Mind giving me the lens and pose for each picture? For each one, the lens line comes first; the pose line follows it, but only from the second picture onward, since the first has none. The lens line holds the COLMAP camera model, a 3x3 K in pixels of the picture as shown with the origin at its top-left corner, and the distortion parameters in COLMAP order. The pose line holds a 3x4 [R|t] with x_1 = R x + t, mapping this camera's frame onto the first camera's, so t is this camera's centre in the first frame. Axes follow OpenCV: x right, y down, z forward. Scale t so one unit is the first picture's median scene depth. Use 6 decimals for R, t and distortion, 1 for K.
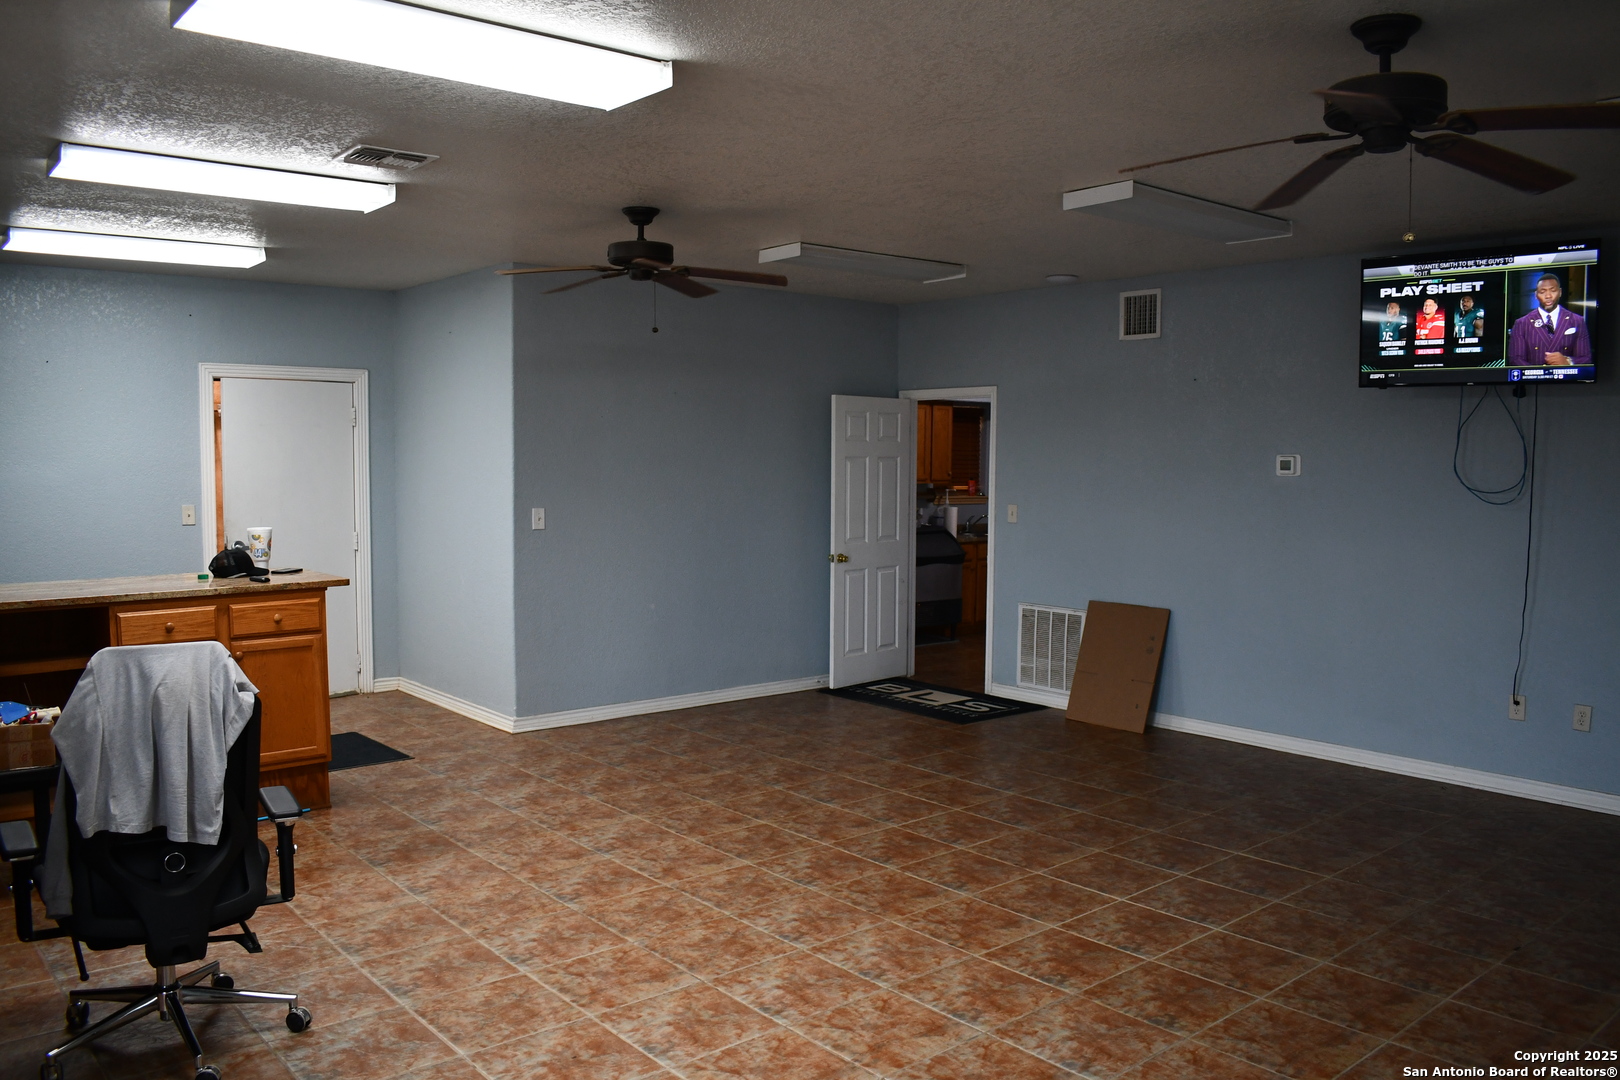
lens RADIAL K [[1265.0, 0, 813.6], [0, 1265.0, 544.2], [0, 0, 1]] dist [-0.097179, 0.018623]
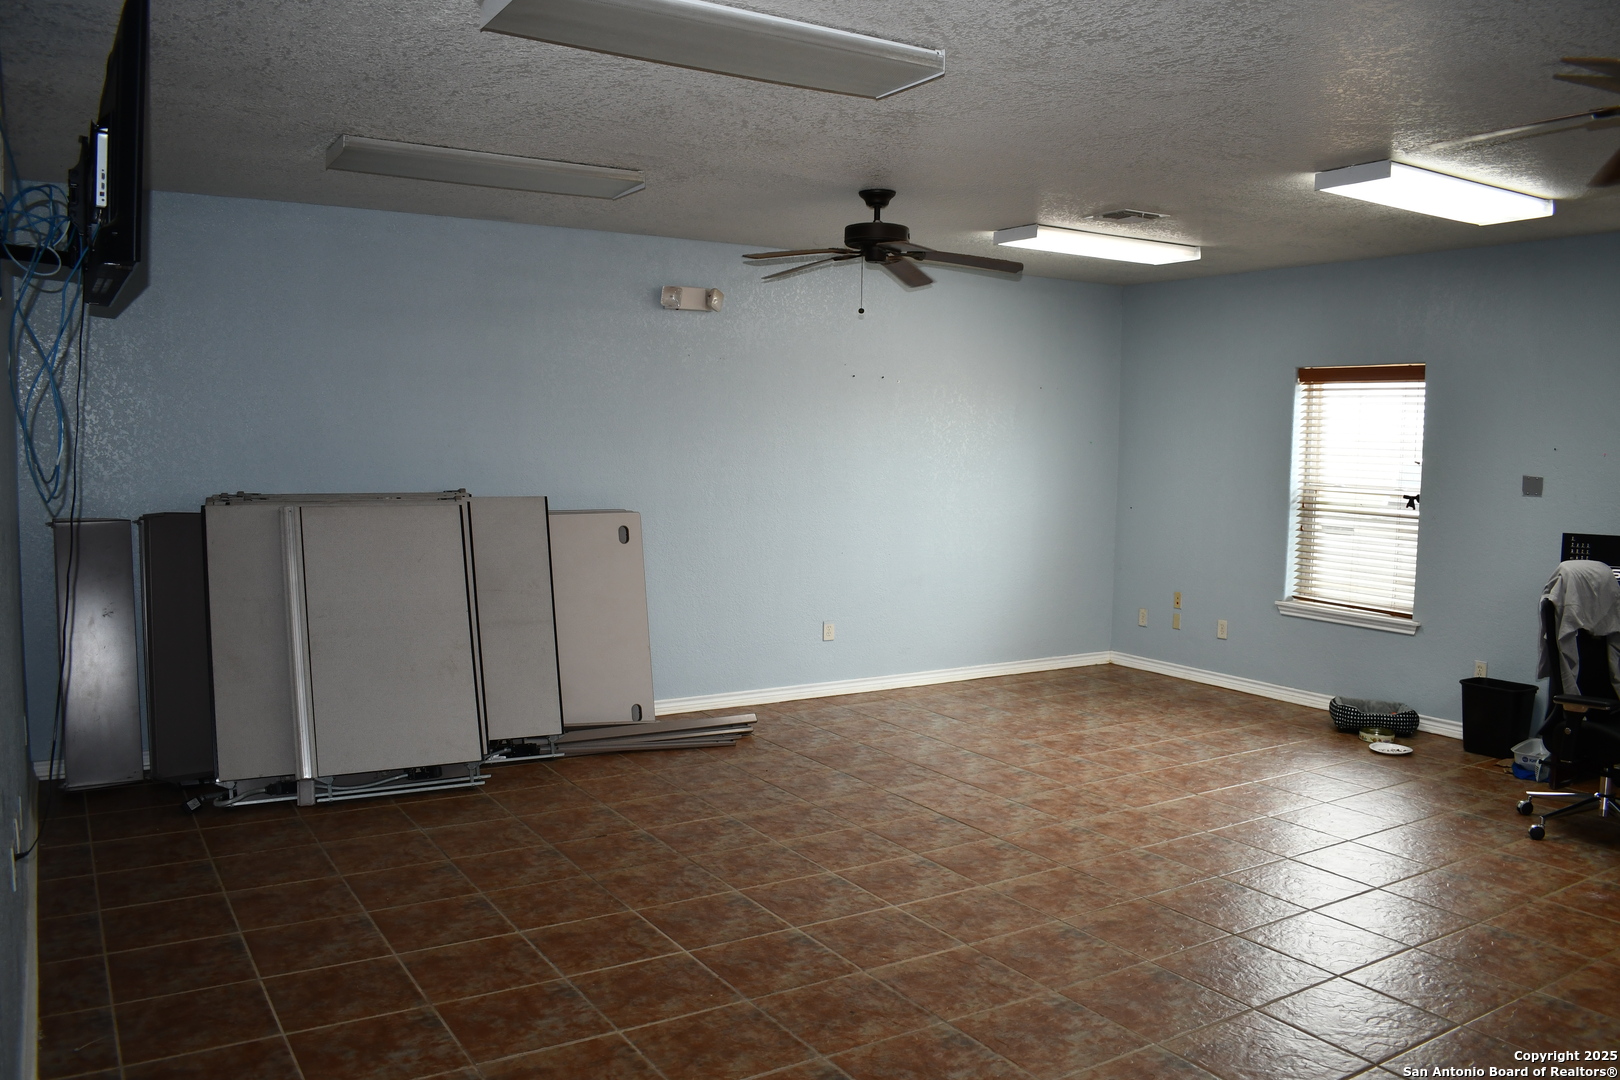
lens RADIAL K [[1265.0, 0, 813.3], [0, 1265.0, 541.1], [0, 0, 1]] dist [-0.097179, 0.018623]
pose [[-0.988880, -0.033030, 0.145002, 0.182961], [-0.010425, 0.988021, 0.153969, -0.133242], [-0.148350, 0.150745, -0.977378, 1.923984]]
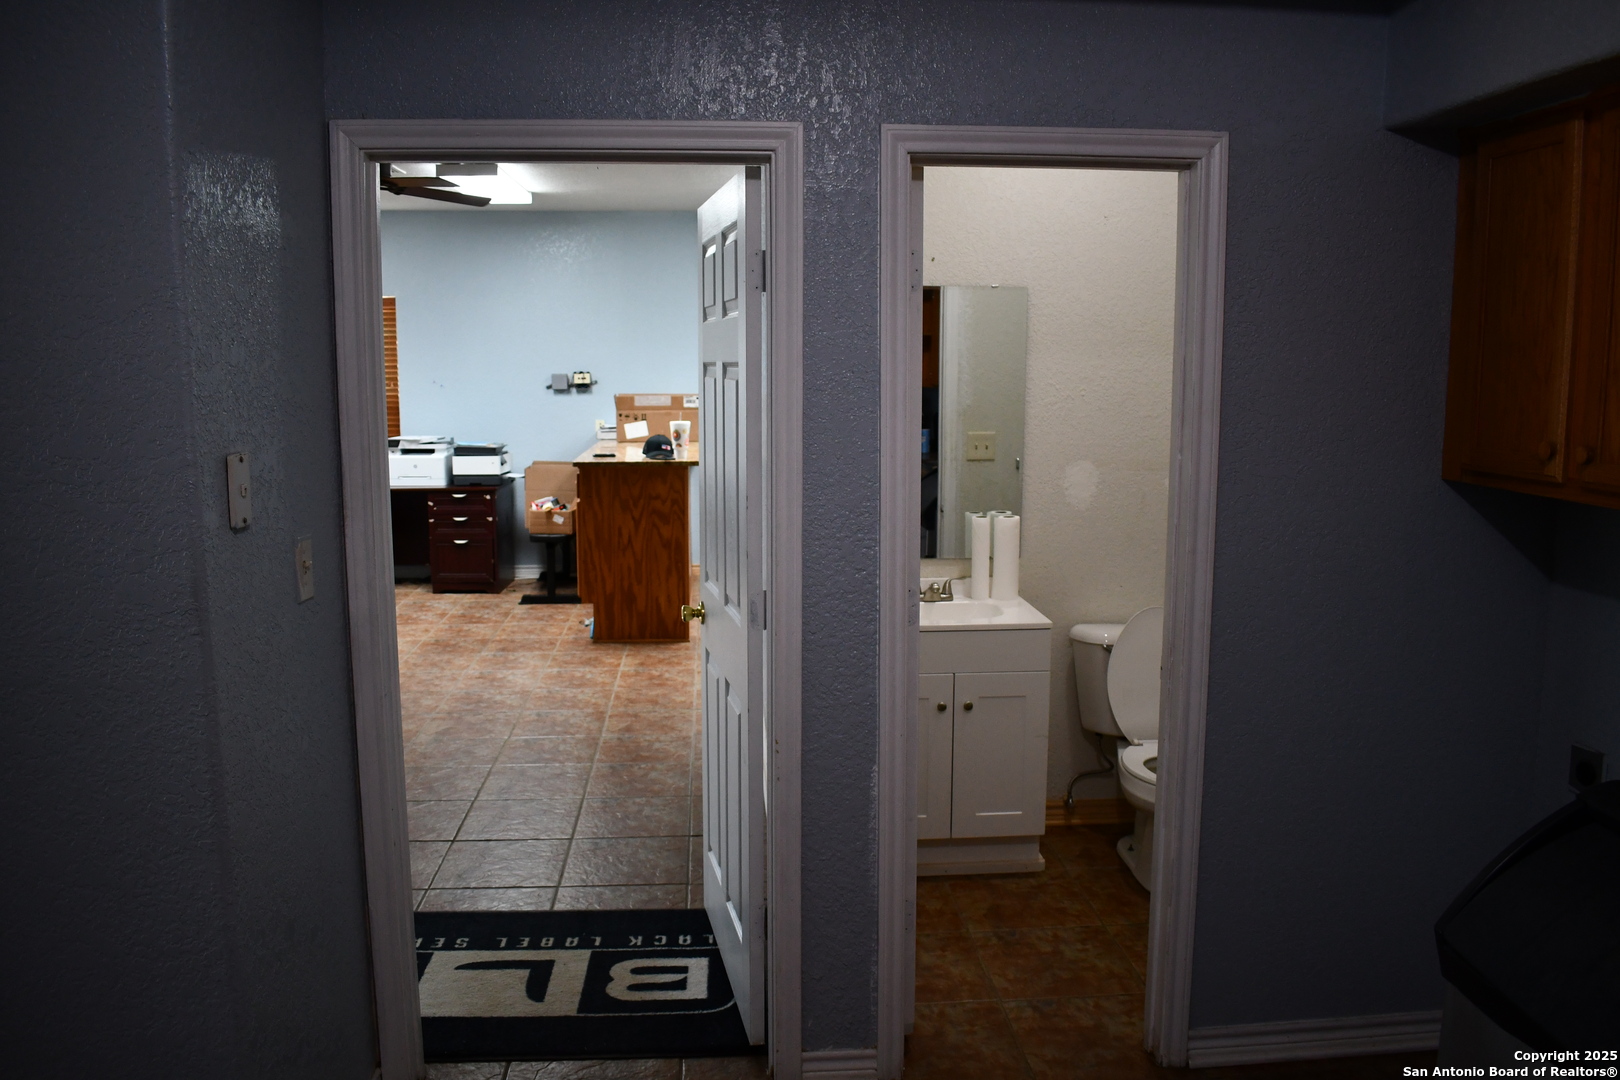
lens RADIAL K [[1265.0, 0, 820.8], [0, 1265.0, 543.3], [0, 0, 1]] dist [-0.097179, 0.018623]
pose [[-0.582489, 0.110037, -0.805356, 0.620072], [-0.063426, 0.981621, 0.179994, -0.165393], [0.810360, 0.155925, -0.564805, 2.380734]]
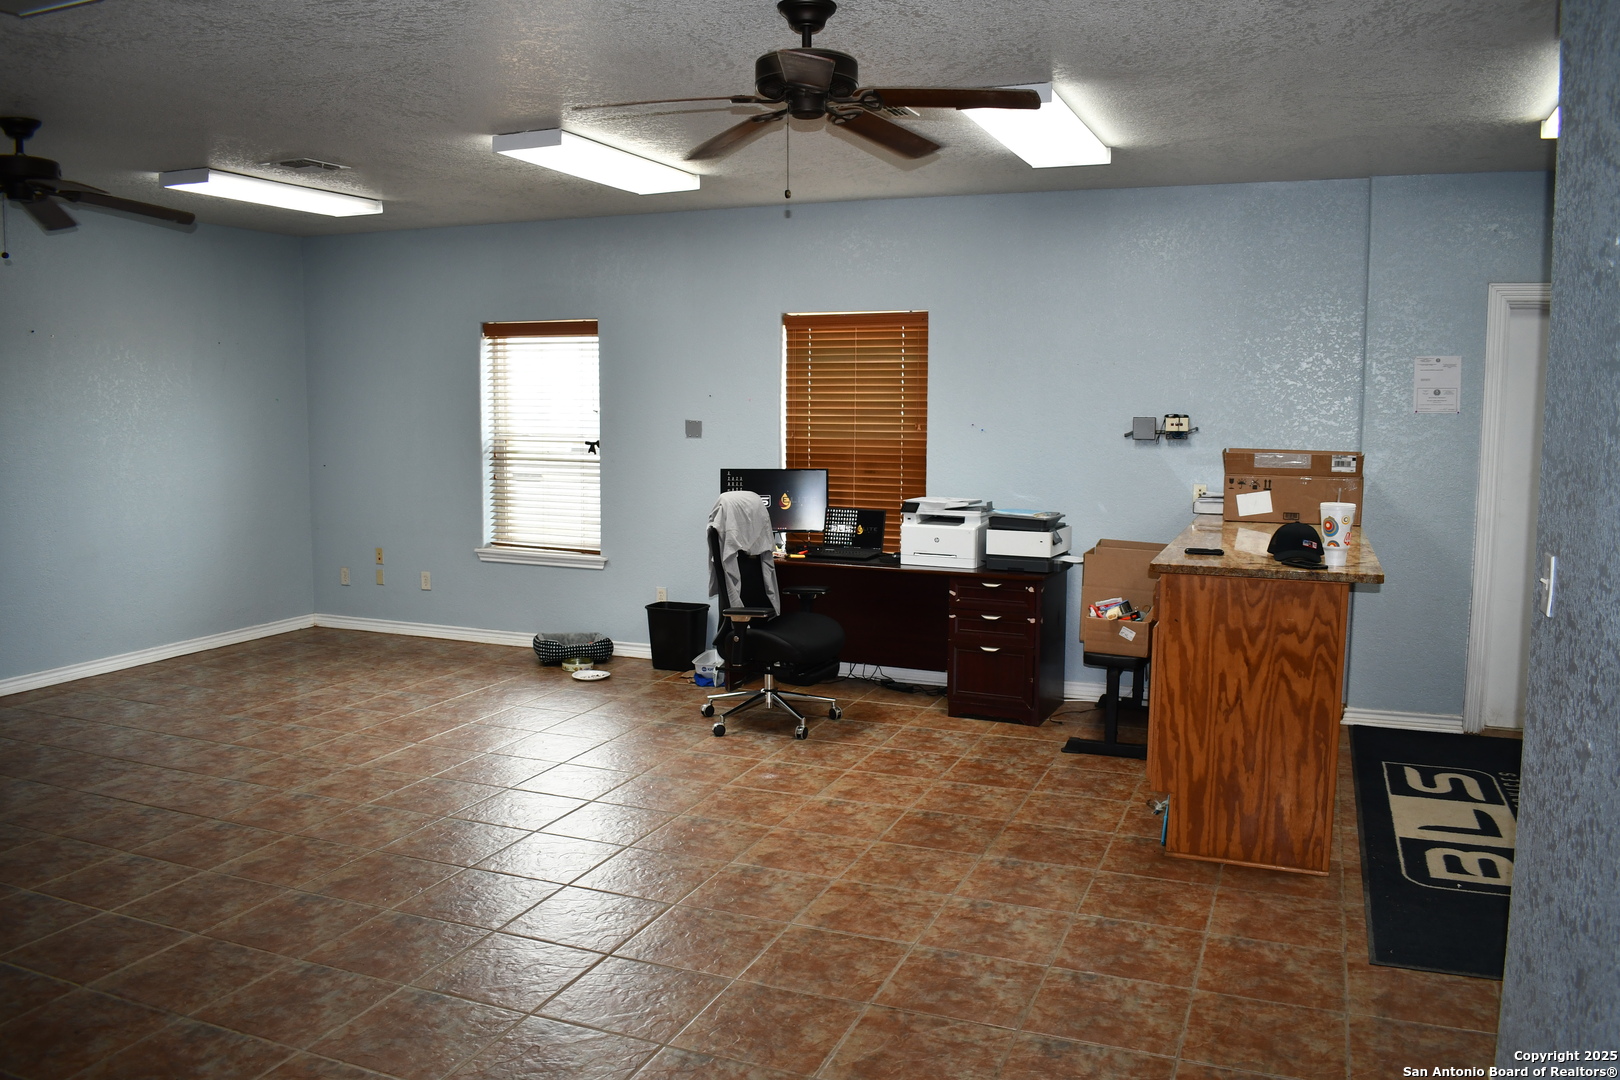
lens RADIAL K [[1265.0, 0, 809.4], [0, 1265.0, 543.5], [0, 0, 1]] dist [-0.097179, 0.018623]
pose [[-0.889106, 0.043032, -0.455673, 0.192352], [-0.041475, 0.983900, 0.173843, -0.132529], [0.455817, 0.173464, -0.873007, 1.943006]]
